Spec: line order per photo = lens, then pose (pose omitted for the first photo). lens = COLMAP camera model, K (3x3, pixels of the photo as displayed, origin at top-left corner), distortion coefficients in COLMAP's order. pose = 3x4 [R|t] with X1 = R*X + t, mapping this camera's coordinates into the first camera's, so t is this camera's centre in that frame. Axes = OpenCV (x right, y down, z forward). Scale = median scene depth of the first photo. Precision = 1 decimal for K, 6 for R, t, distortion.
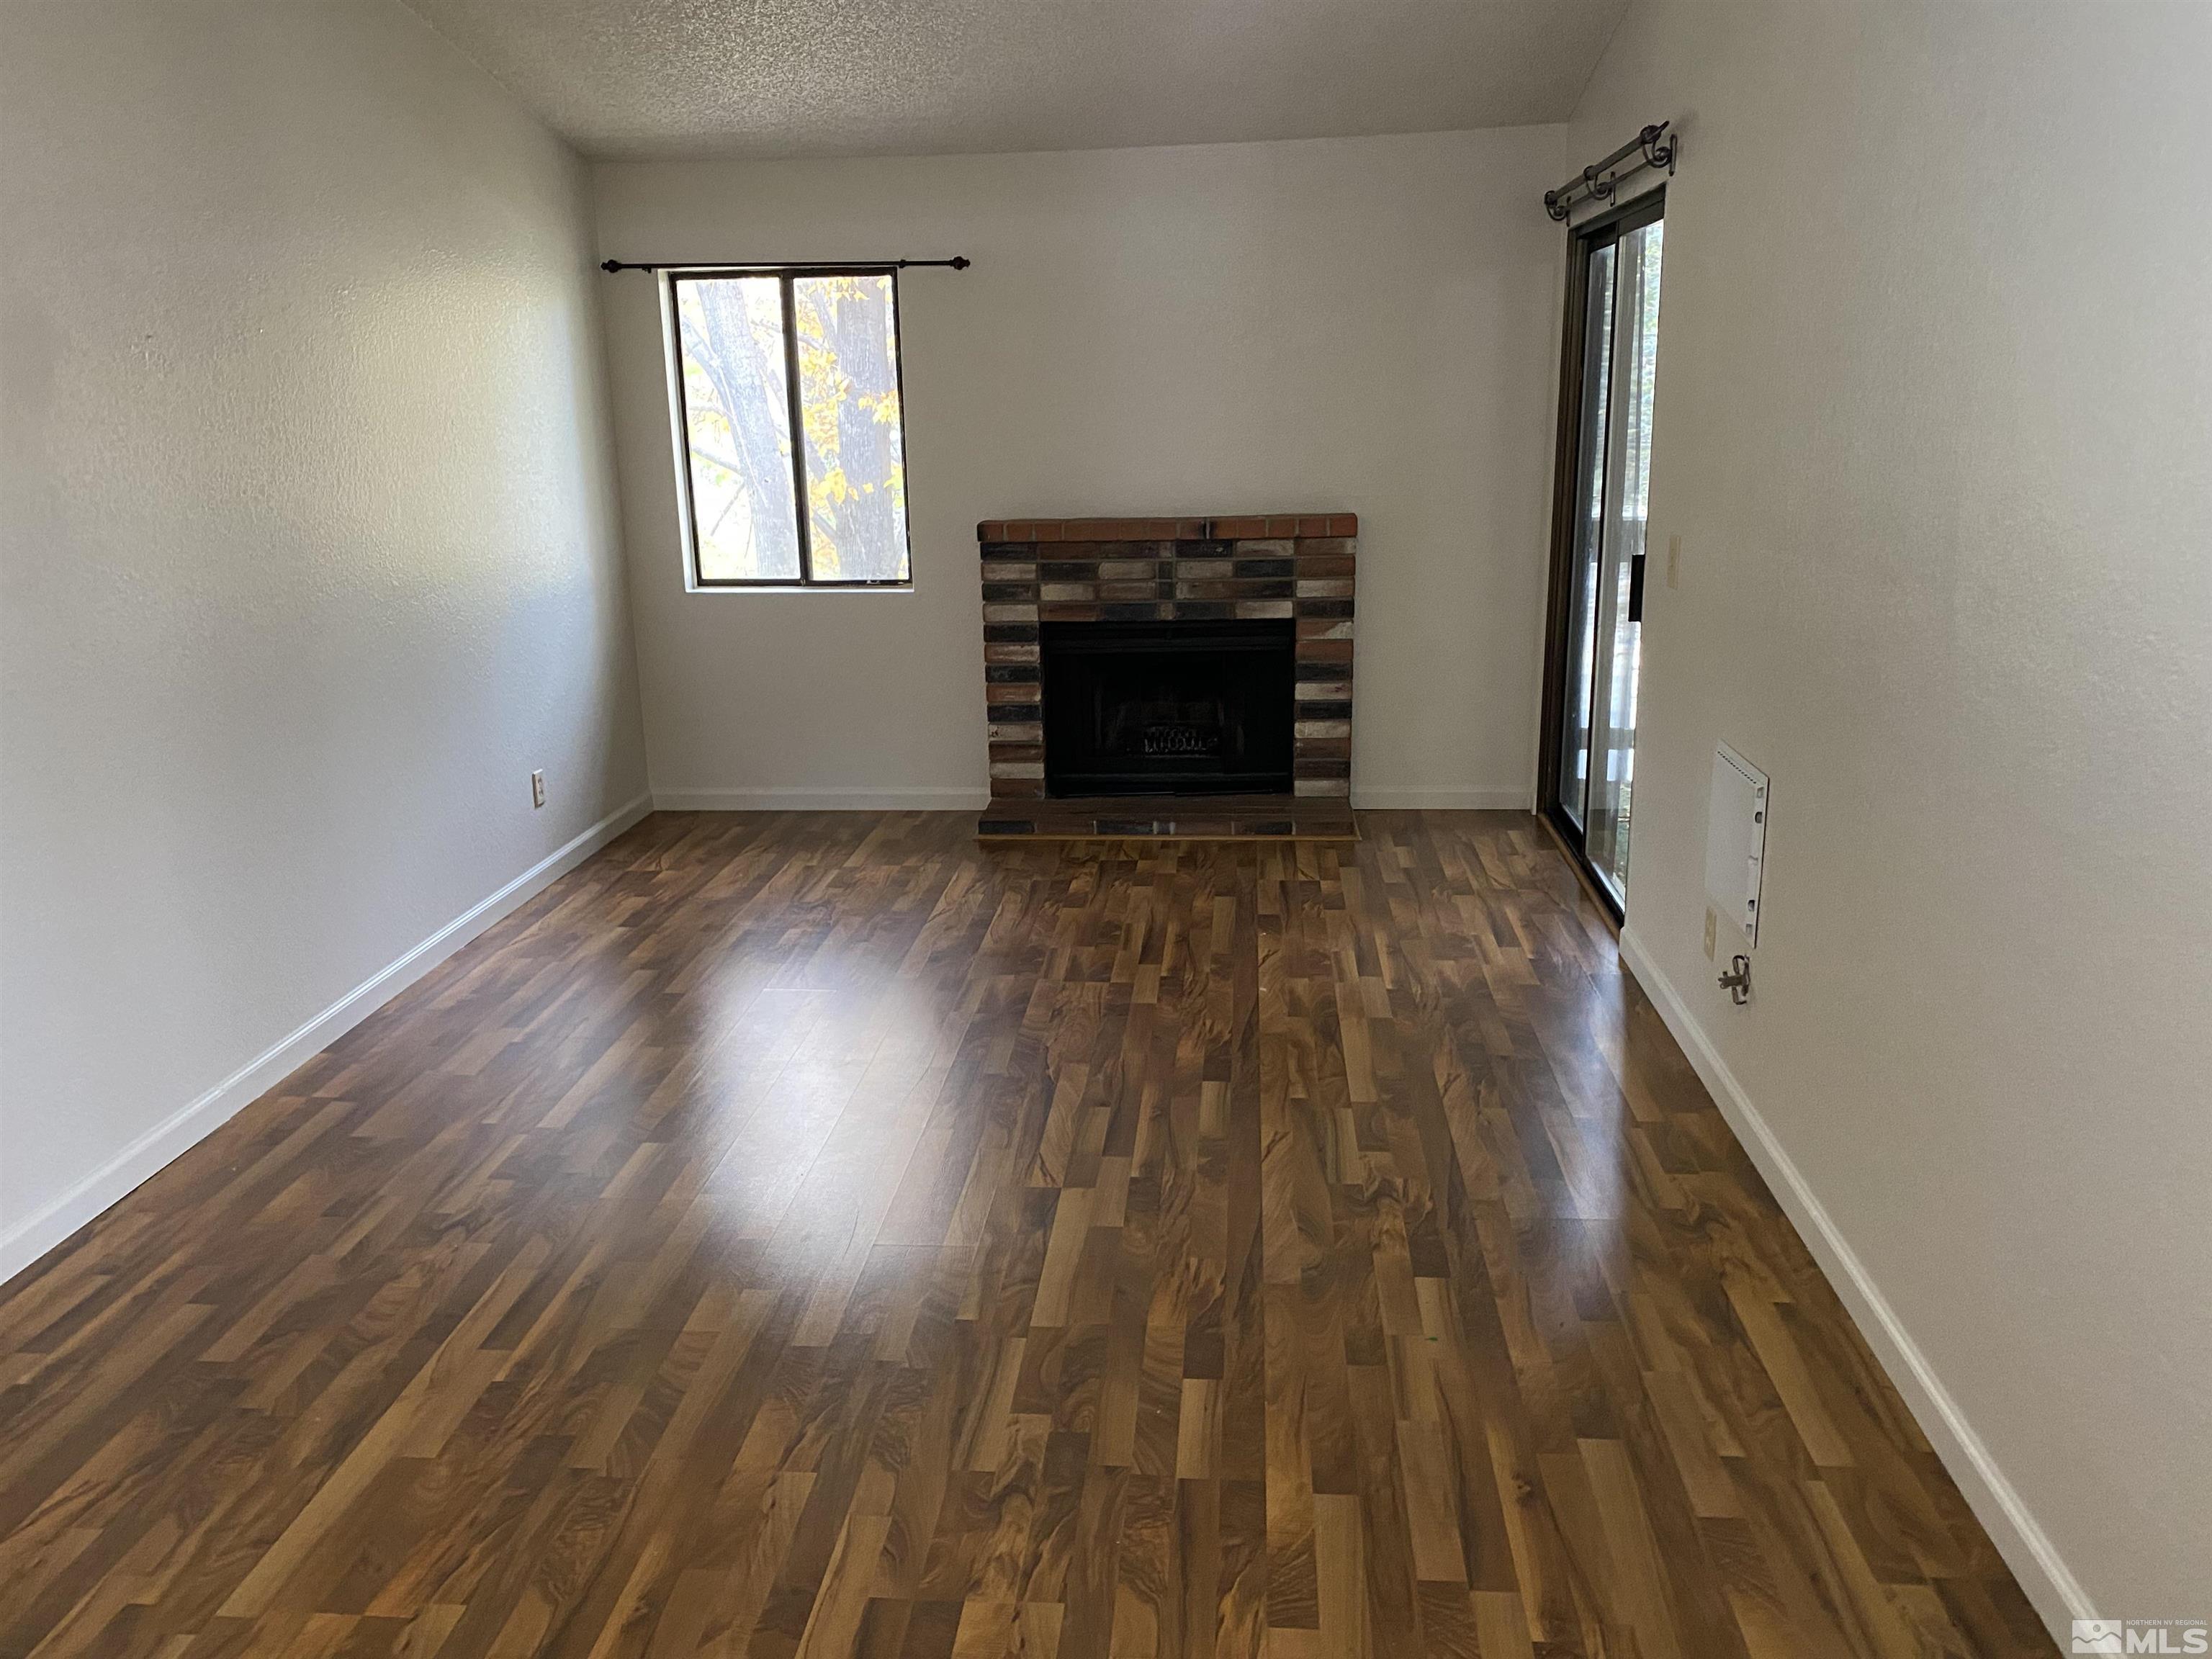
lens RADIAL K [[1678.9, 0, 1088.4], [0, 1678.9, 850.3], [0, 0, 1]] dist [0.010538, -0.017072]
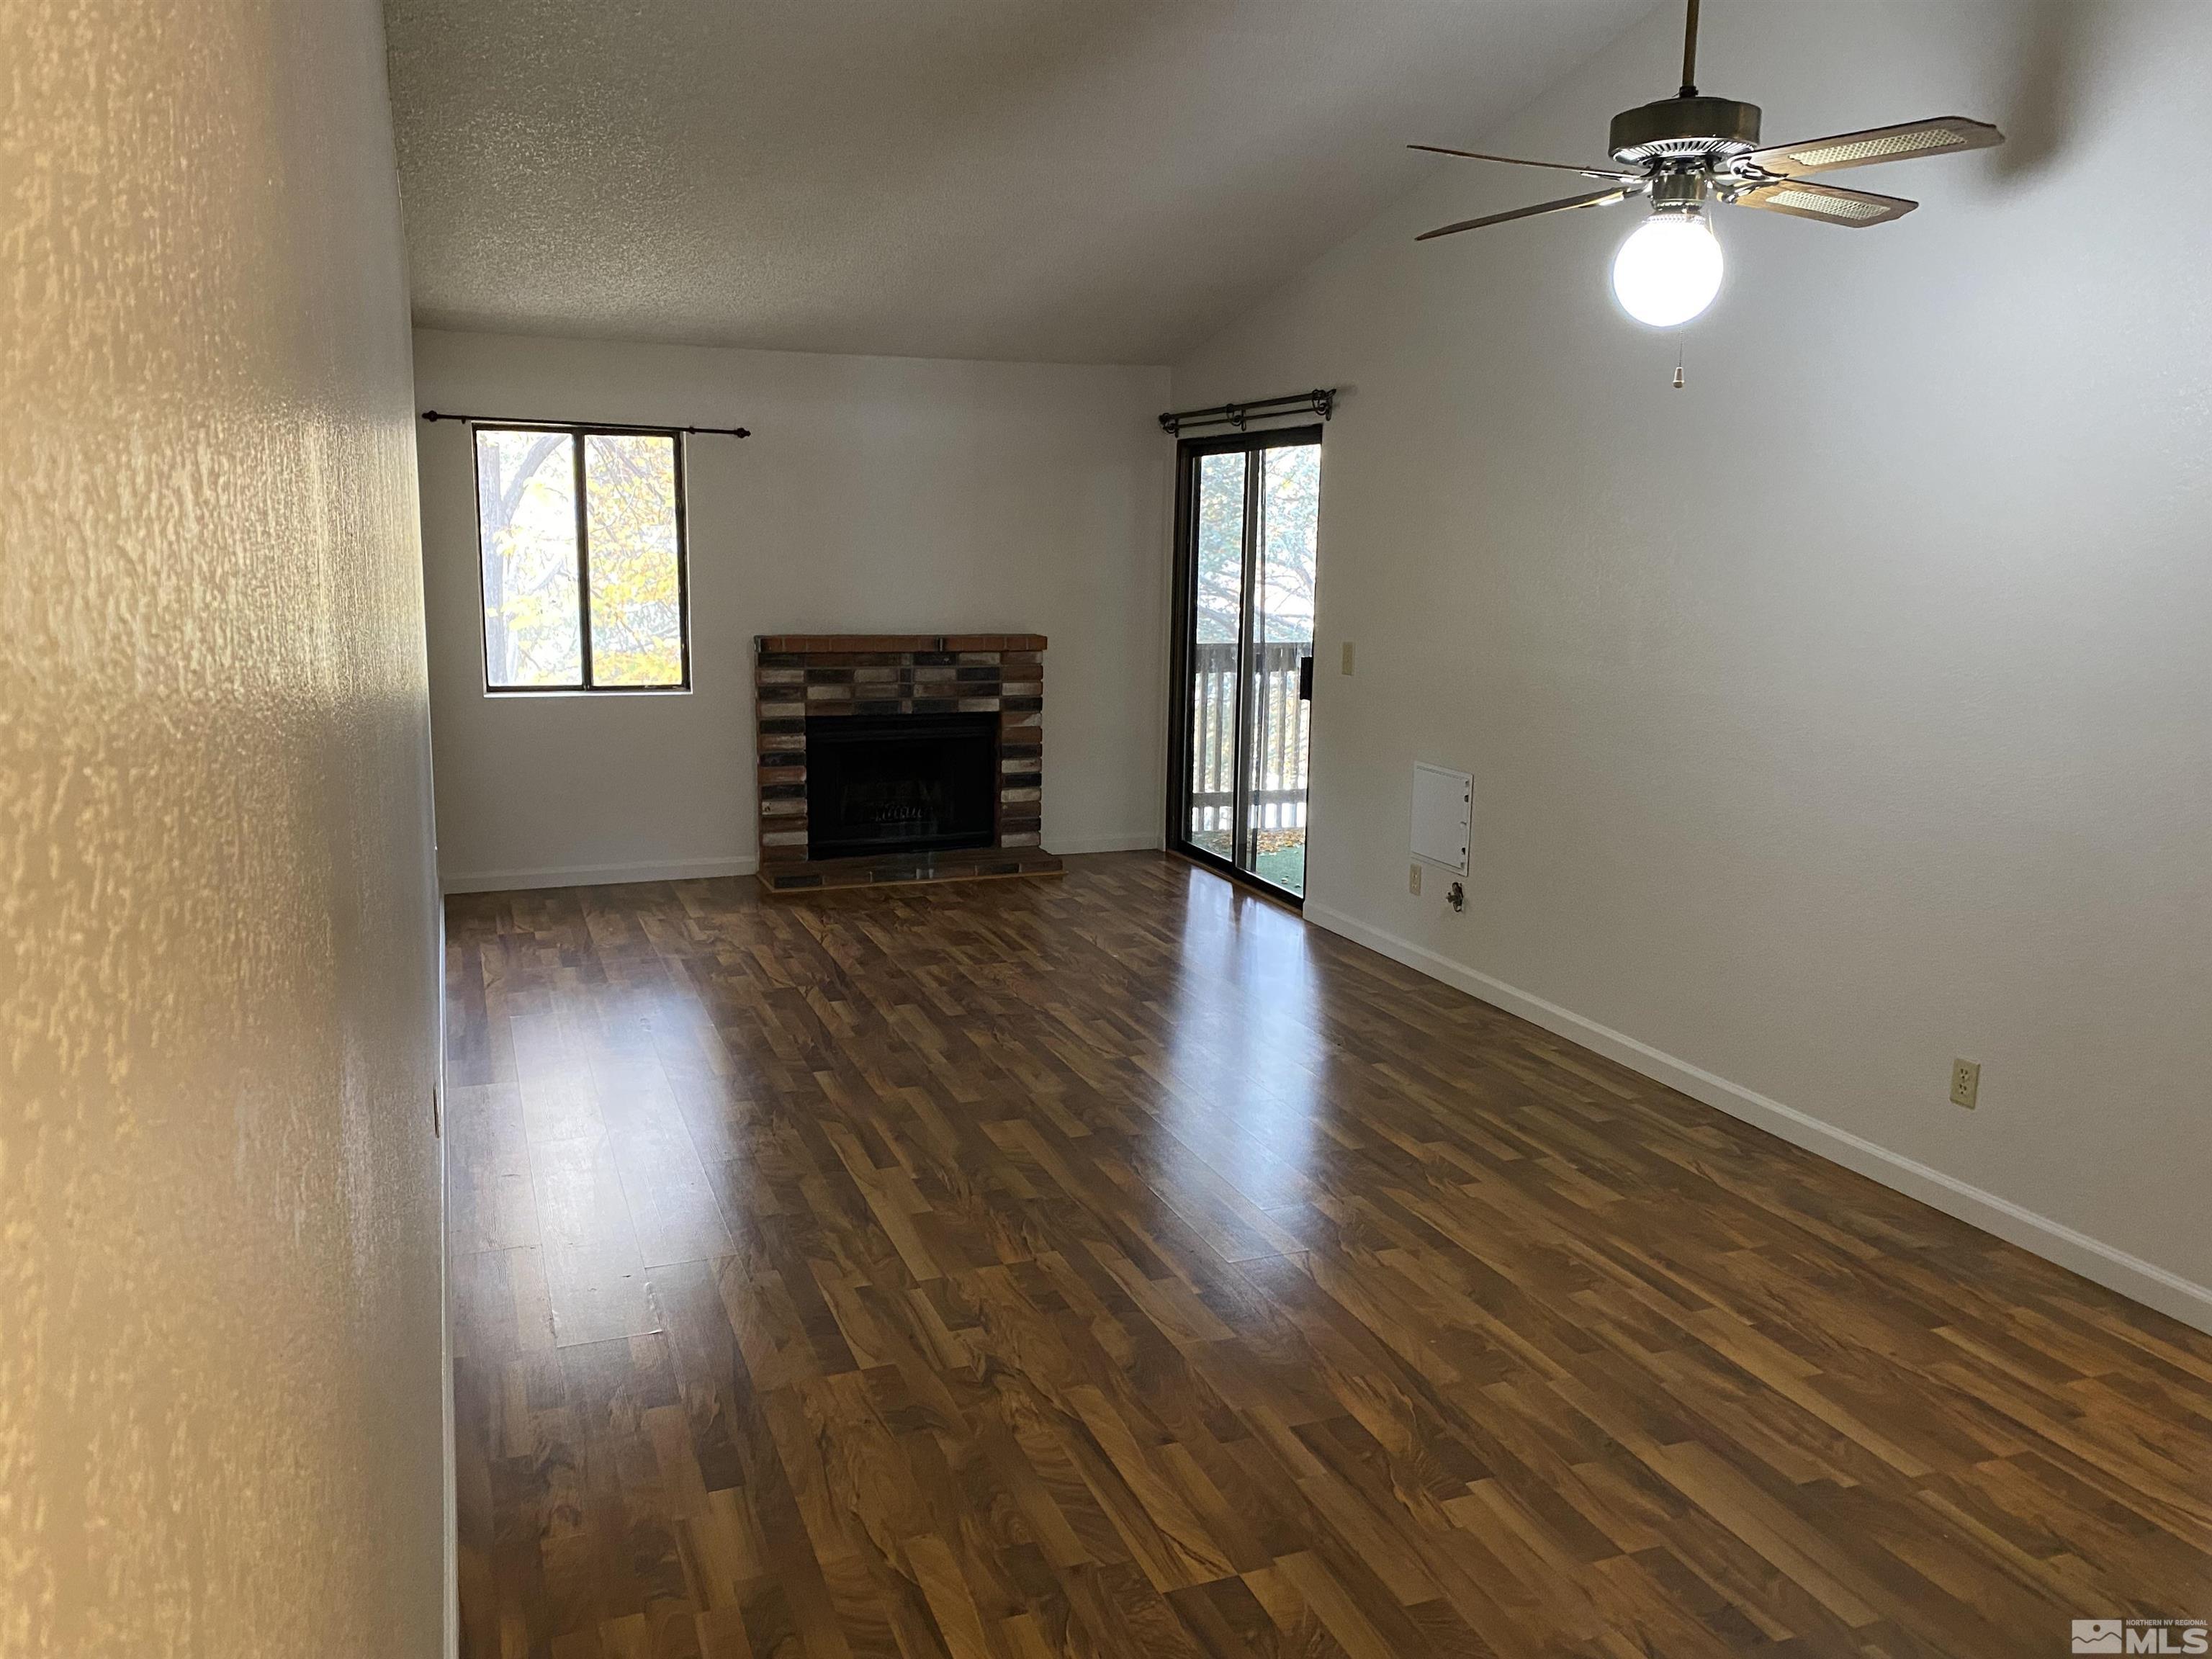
lens RADIAL K [[1678.9, 0, 1115.5], [0, 1678.9, 847.5], [0, 0, 1]] dist [0.010538, -0.017072]
pose [[0.889988, -0.047301, 0.453524, -0.400833], [0.087006, 0.993947, -0.067073, 0.064997], [-0.447607, 0.099153, 0.888716, -0.204331]]
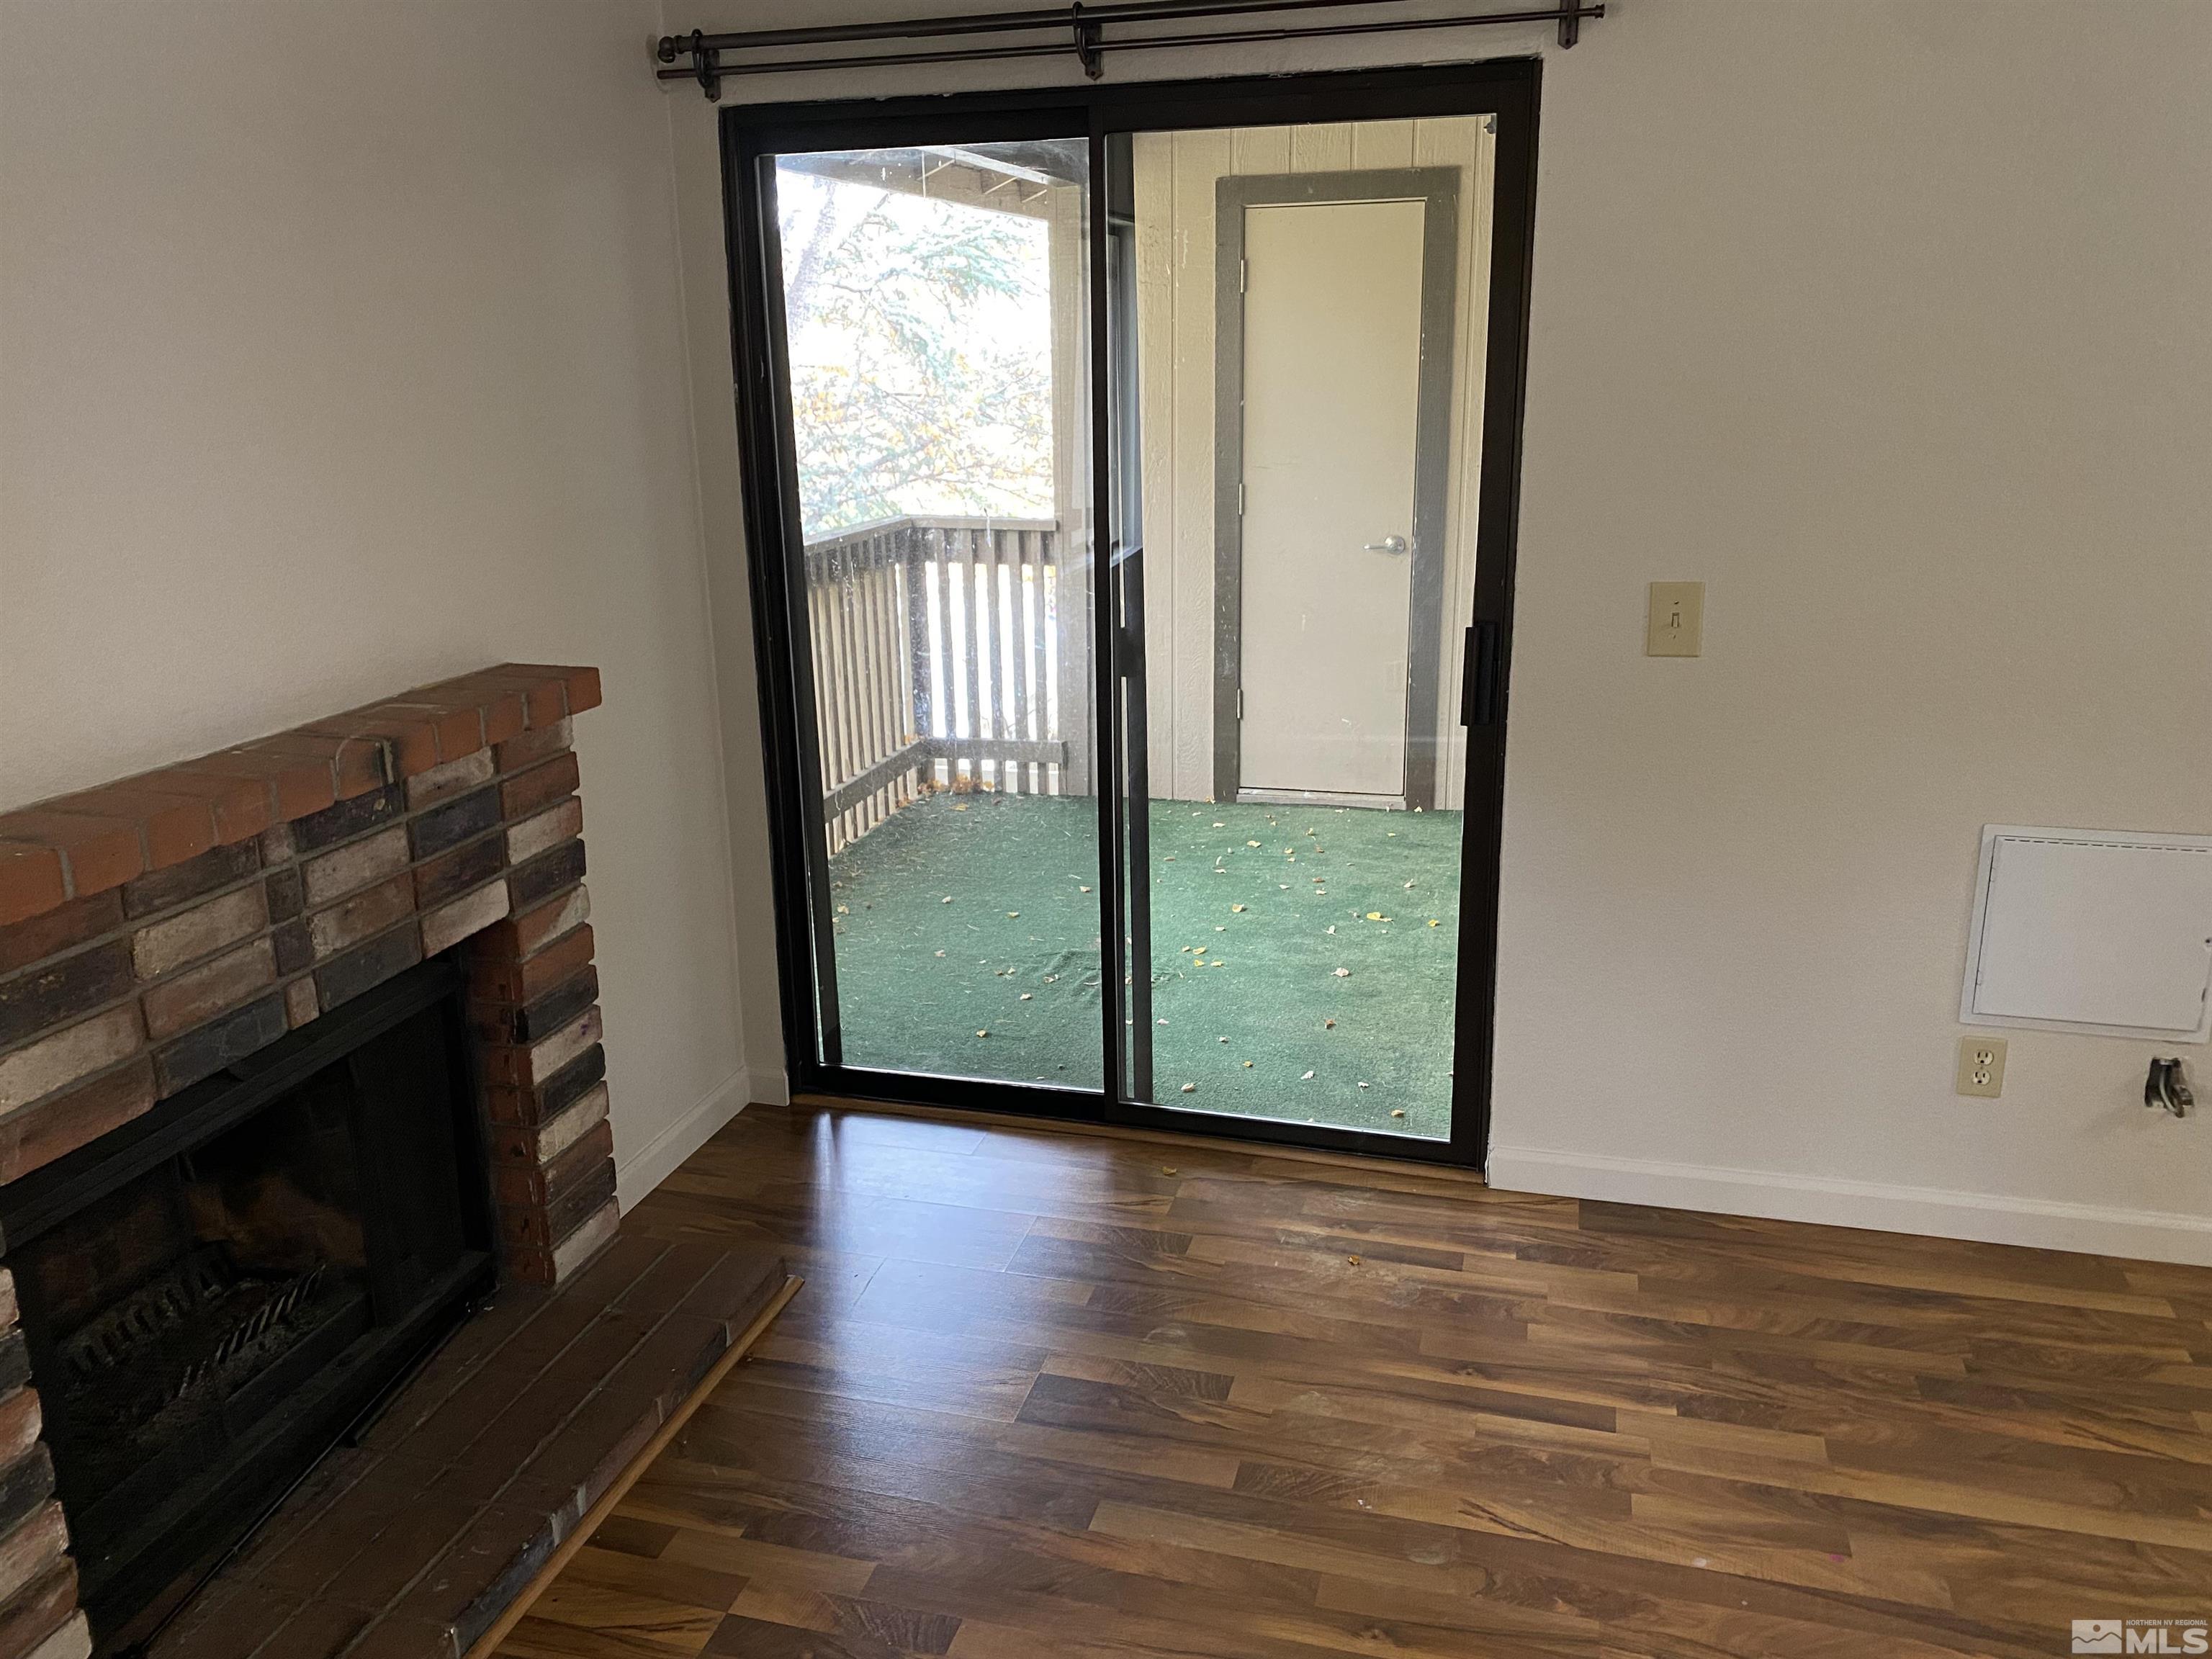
lens RADIAL K [[1678.9, 0, 1119.0], [0, 1678.9, 818.7], [0, 0, 1]] dist [0.010538, -0.017072]
pose [[0.176340, -0.242515, 0.953987, -0.260287], [0.279841, 0.941534, 0.187622, -0.199167], [-0.943713, 0.233879, 0.233895, 0.742218]]
